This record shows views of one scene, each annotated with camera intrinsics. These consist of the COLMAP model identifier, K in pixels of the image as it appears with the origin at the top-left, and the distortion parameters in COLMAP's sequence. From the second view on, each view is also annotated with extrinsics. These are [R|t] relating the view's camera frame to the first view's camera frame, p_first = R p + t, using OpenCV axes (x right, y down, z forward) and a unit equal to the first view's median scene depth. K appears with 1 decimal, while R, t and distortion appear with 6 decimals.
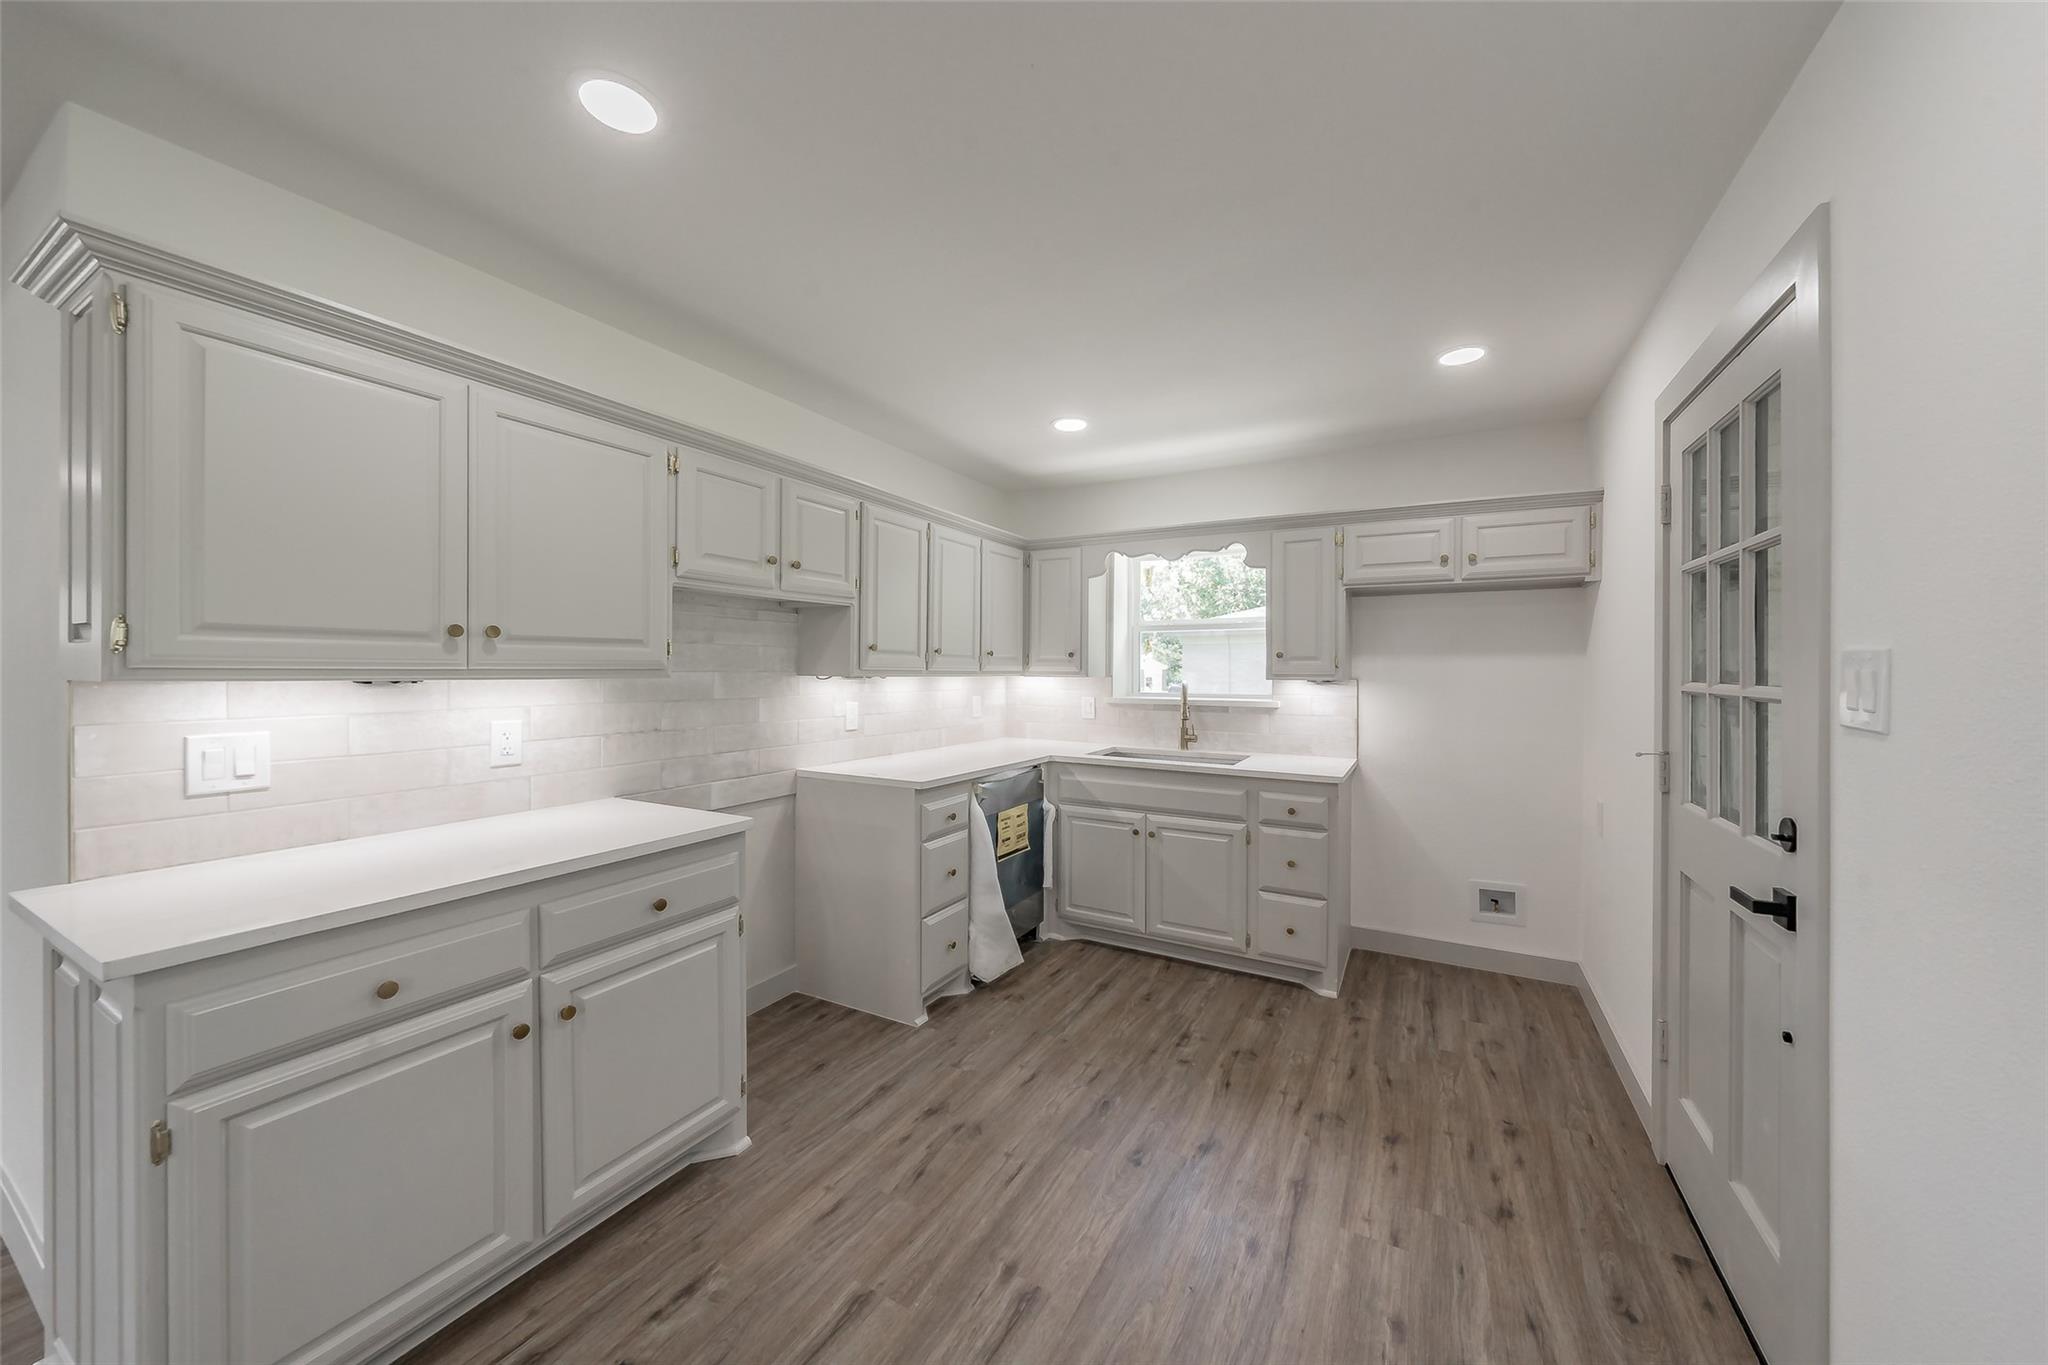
lens RADIAL K [[705.7, 0, 1023.8], [0, 705.7, 670.7], [0, 0, 1]] dist [-0.001661, -0.000214]
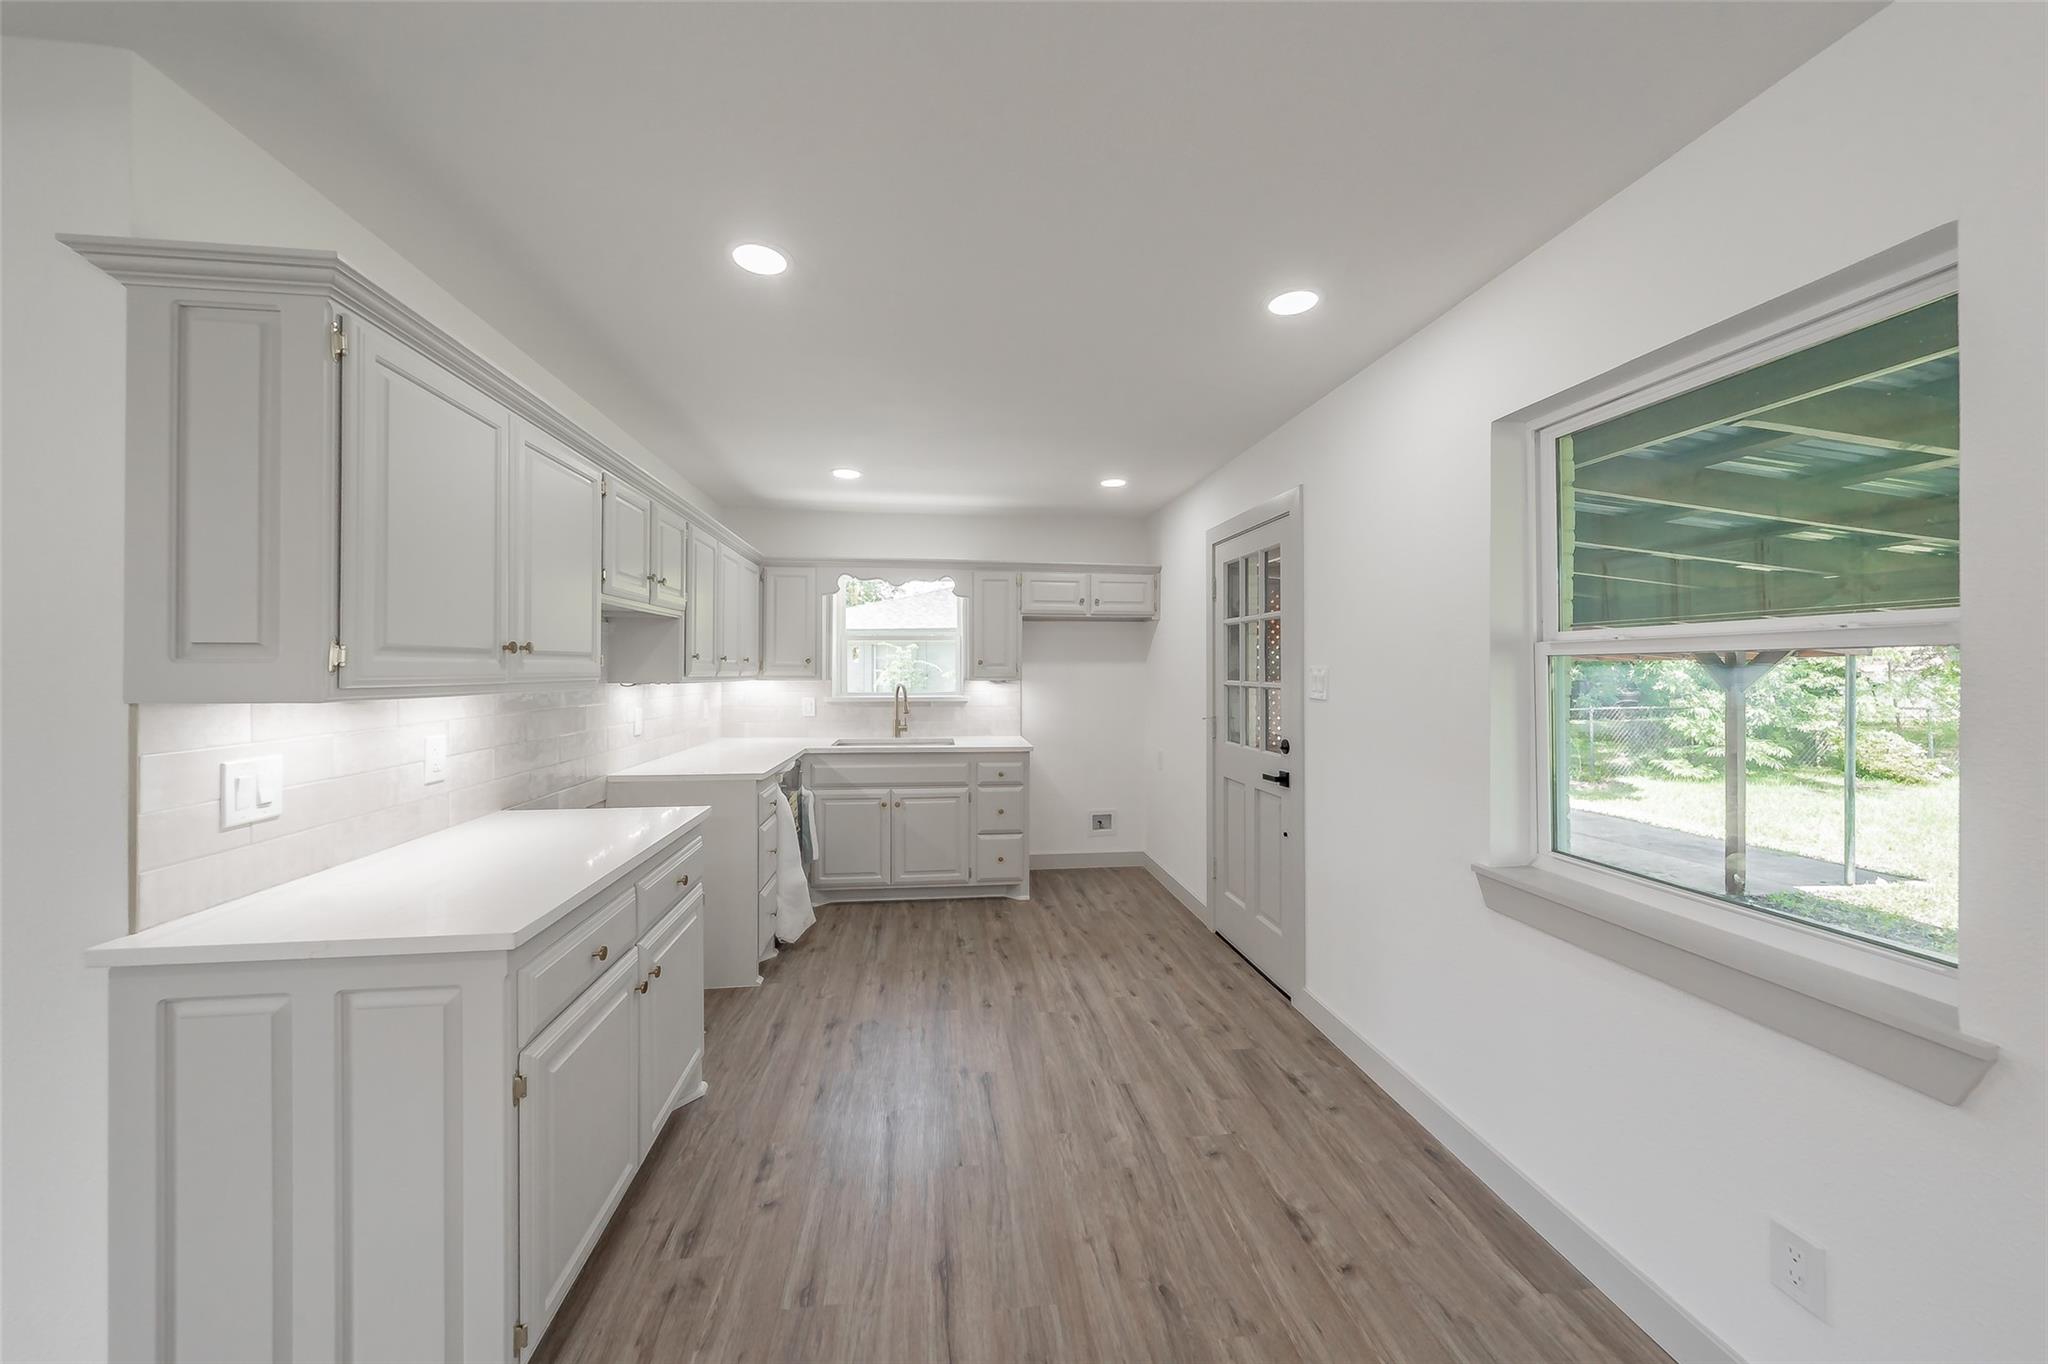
lens RADIAL K [[705.5, 0, 1000.1], [0, 705.5, 665.8], [0, 0, 1]] dist [-0.000120, -0.000051]
pose [[0.819791, -0.001123, 0.572662, -0.446685], [0.003785, 0.999987, -0.003457, -0.012580], [-0.572650, 0.005002, 0.819784, -0.161872]]
